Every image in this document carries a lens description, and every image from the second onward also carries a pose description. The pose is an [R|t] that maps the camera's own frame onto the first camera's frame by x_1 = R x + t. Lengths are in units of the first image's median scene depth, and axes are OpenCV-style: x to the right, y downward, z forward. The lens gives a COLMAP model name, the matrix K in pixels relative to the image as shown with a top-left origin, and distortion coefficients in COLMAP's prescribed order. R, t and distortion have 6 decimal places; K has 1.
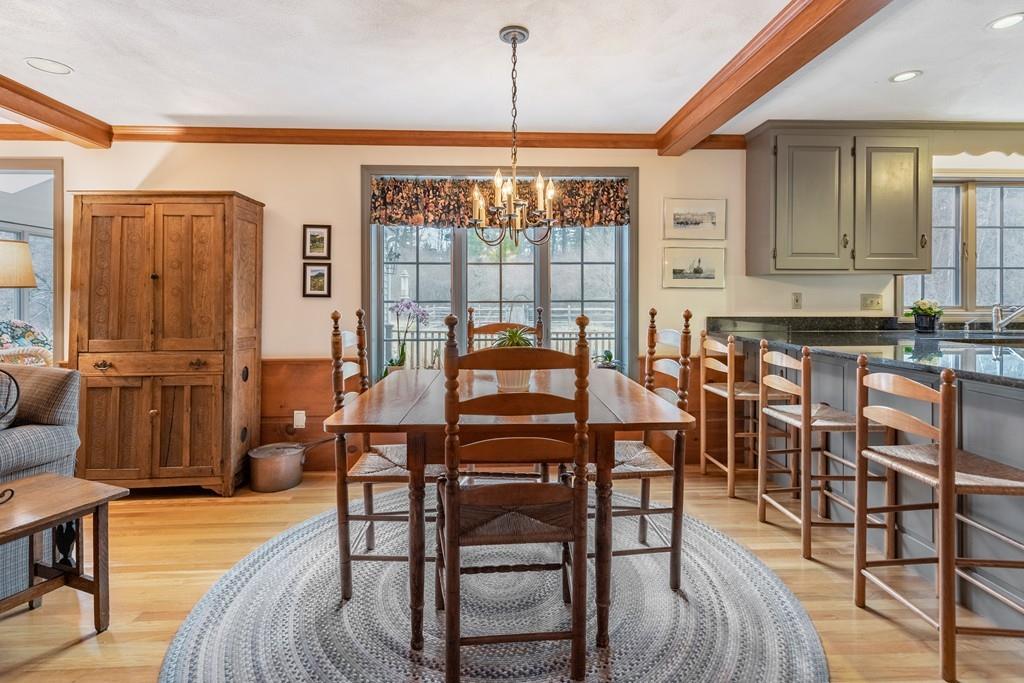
lens RADIAL K [[434.1, 0, 534.1], [0, 434.1, 296.6], [0, 0, 1]] dist [0.003398, -0.000420]
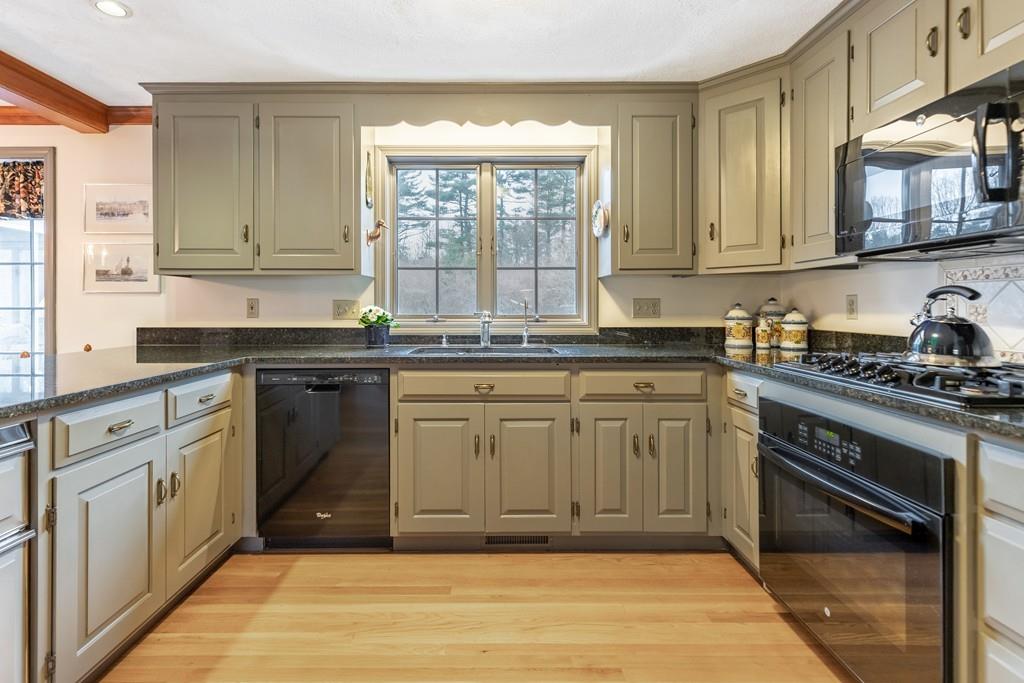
lens RADIAL K [[488.8, 0, 491.5], [0, 488.8, 308.5], [0, 0, 1]] dist [0.003711, -0.000545]
pose [[0.999141, 0.000536, -0.041425, 1.121859], [-0.000295, 0.999983, 0.005829, 0.004694], [0.041427, -0.005812, 0.999125, 0.100991]]
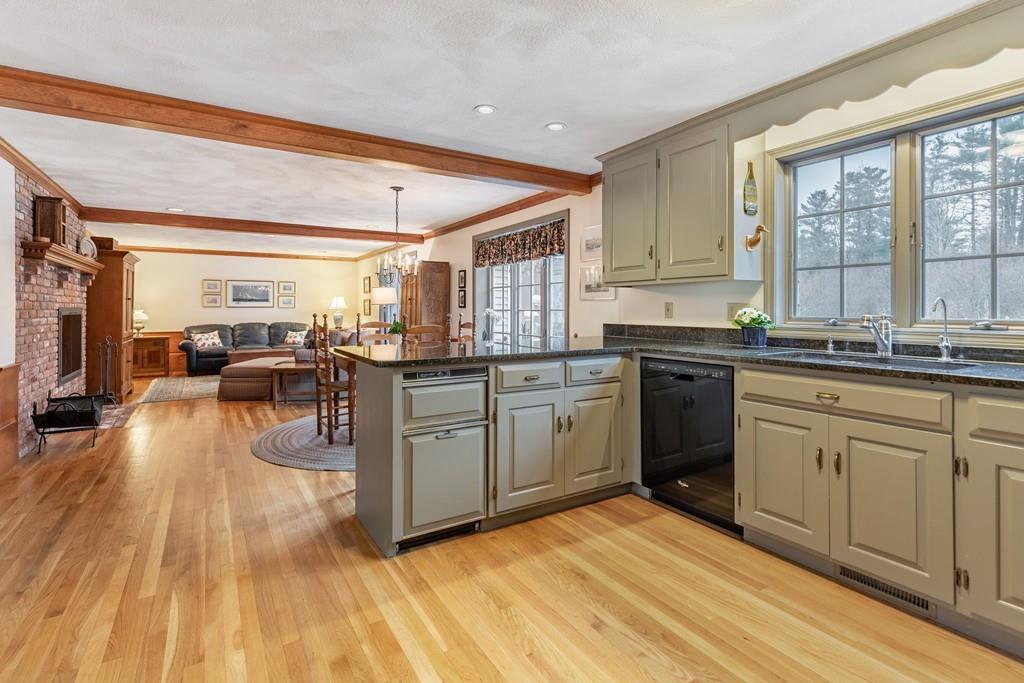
lens RADIAL K [[488.8, 0, 508.7], [0, 488.8, 305.1], [0, 0, 1]] dist [0.003711, -0.000545]
pose [[0.486970, -0.006732, -0.873393, 1.455954], [0.002696, 0.999977, -0.006205, 0.003700], [0.873415, 0.000667, 0.486977, 0.123538]]
